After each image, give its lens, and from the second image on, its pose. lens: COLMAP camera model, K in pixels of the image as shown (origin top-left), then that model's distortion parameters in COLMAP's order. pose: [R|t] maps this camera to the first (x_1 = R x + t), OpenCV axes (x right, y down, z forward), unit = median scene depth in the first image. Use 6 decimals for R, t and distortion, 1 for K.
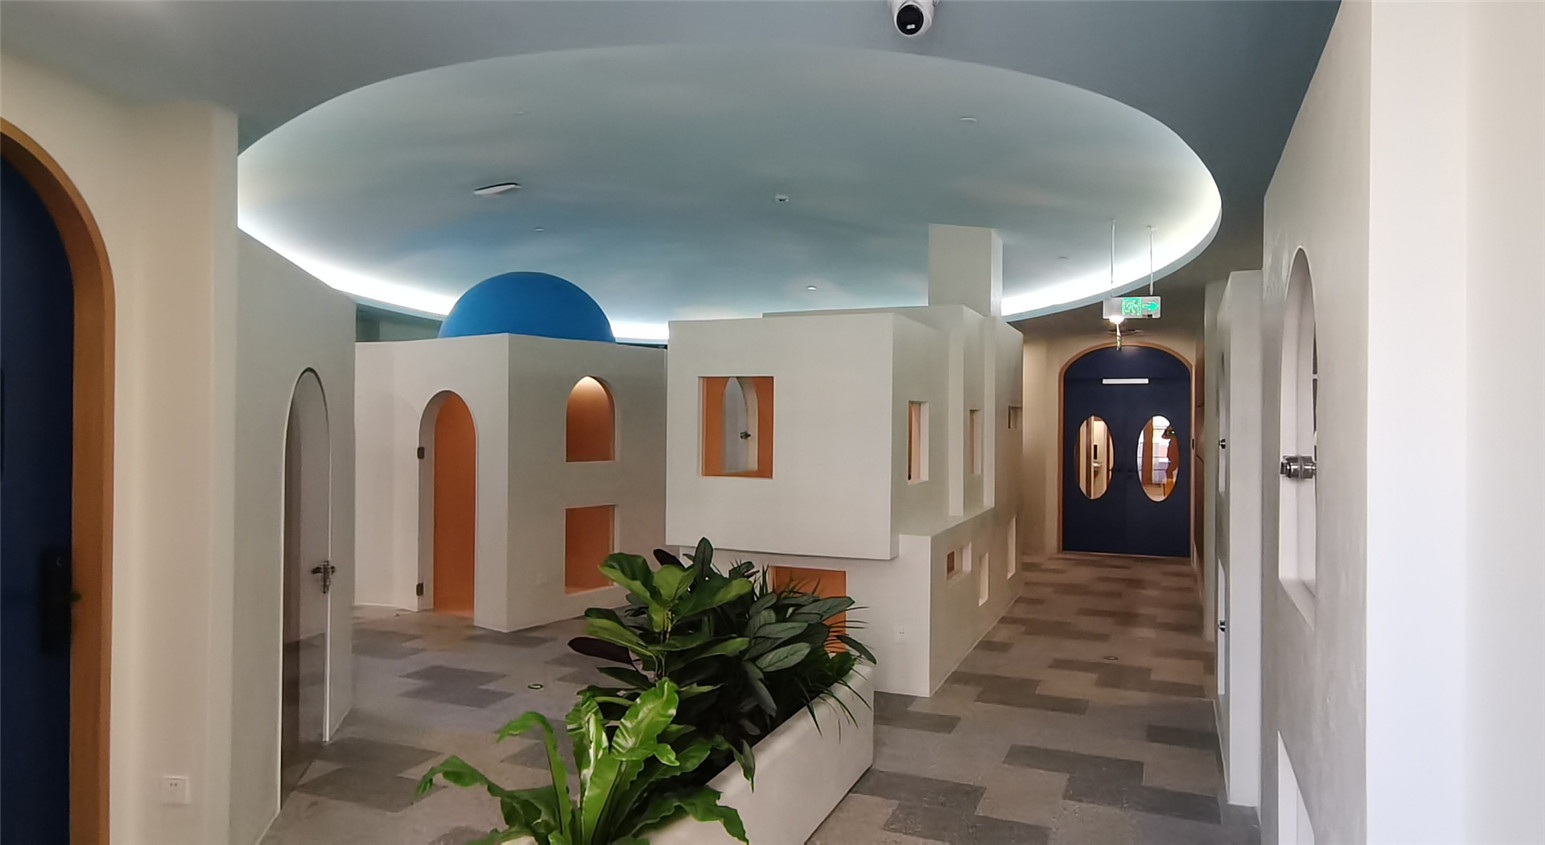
lens RADIAL K [[943.9, 0, 772.5], [0, 943.9, 422.5], [0, 0, 1]] dist [0.029138, -0.017784]
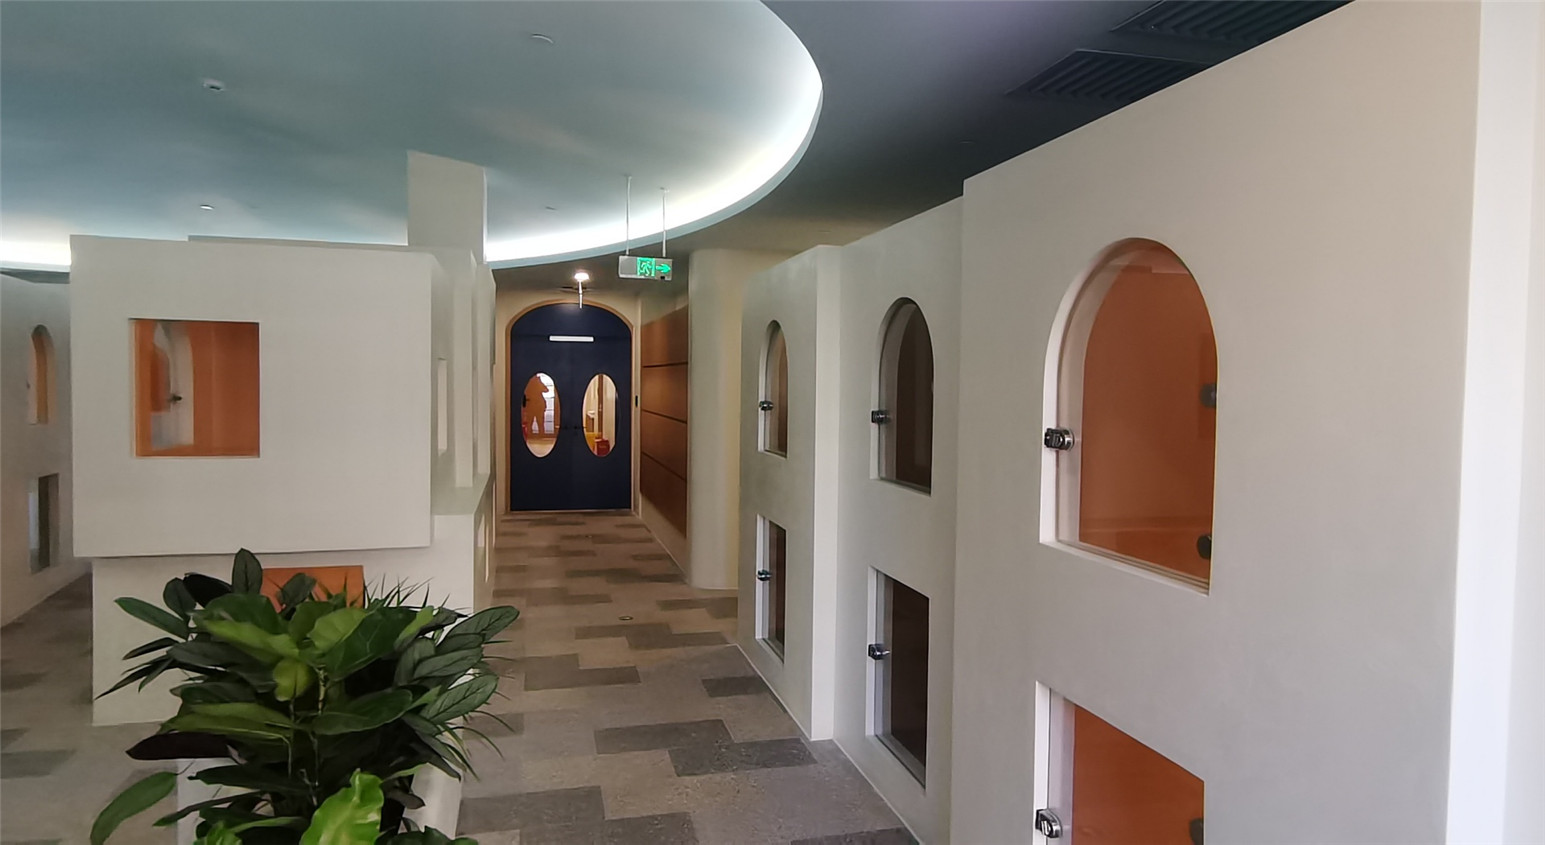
lens RADIAL K [[943.9, 0, 772.5], [0, 943.9, 422.5], [0, 0, 1]] dist [0.029138, -0.017784]
pose [[0.786466, -0.024308, 0.617155, -0.137651], [-0.006835, 0.998821, 0.048052, -0.007662], [-0.617596, -0.042009, 0.785373, 0.131716]]
